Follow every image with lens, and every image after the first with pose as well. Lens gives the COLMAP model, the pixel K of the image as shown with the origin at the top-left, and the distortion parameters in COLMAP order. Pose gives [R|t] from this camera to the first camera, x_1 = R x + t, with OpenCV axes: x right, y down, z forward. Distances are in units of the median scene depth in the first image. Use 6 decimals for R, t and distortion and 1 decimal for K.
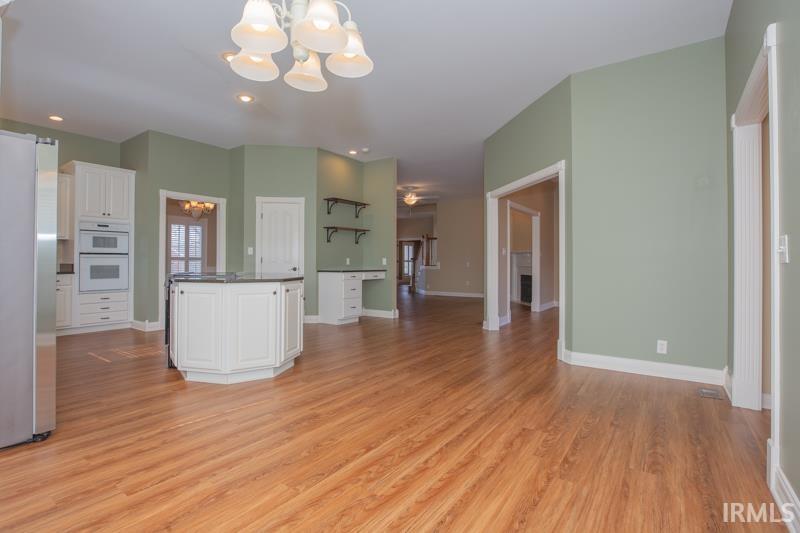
lens RADIAL K [[385.2, 0, 383.1], [0, 385.2, 261.6], [0, 0, 1]] dist [-0.030667, -0.000600]
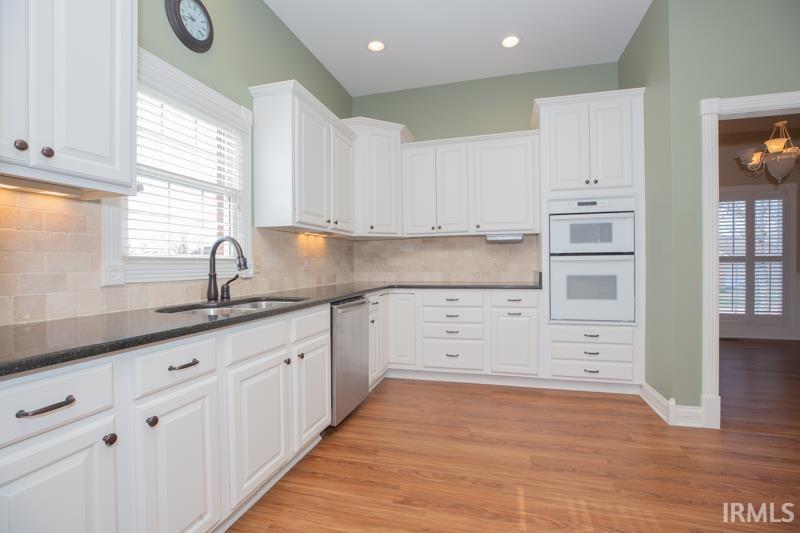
lens RADIAL K [[369.5, 0, 400.8], [0, 369.5, 262.1], [0, 0, 1]] dist [-0.022094, 0.000401]
pose [[0.365292, -0.007332, -0.930864, -0.347095], [0.010323, 0.999939, -0.003826, -0.010109], [0.930836, -0.008212, 0.365346, 0.561490]]
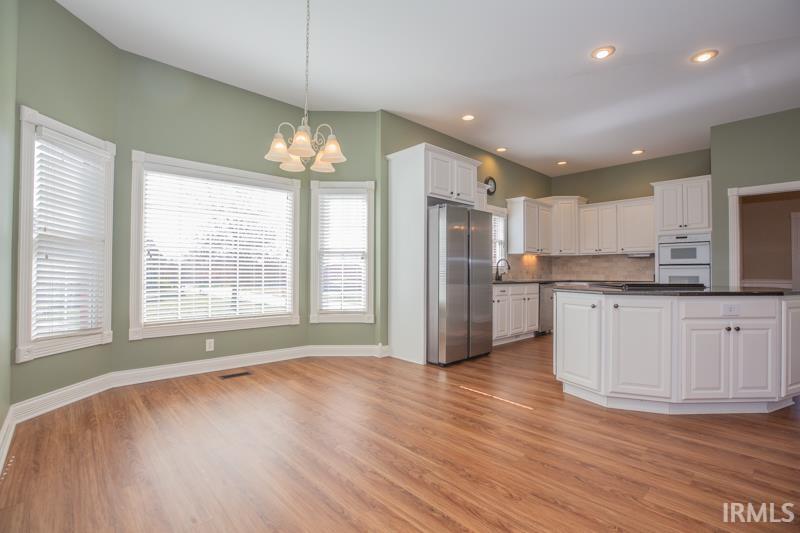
lens RADIAL K [[369.5, 0, 408.1], [0, 369.5, 265.9], [0, 0, 1]] dist [-0.022094, 0.000401]
pose [[-0.155801, -0.020948, -0.987566, 0.361958], [-0.001699, 0.999779, -0.020939, 0.004670], [0.987787, -0.001584, -0.155802, 0.429099]]
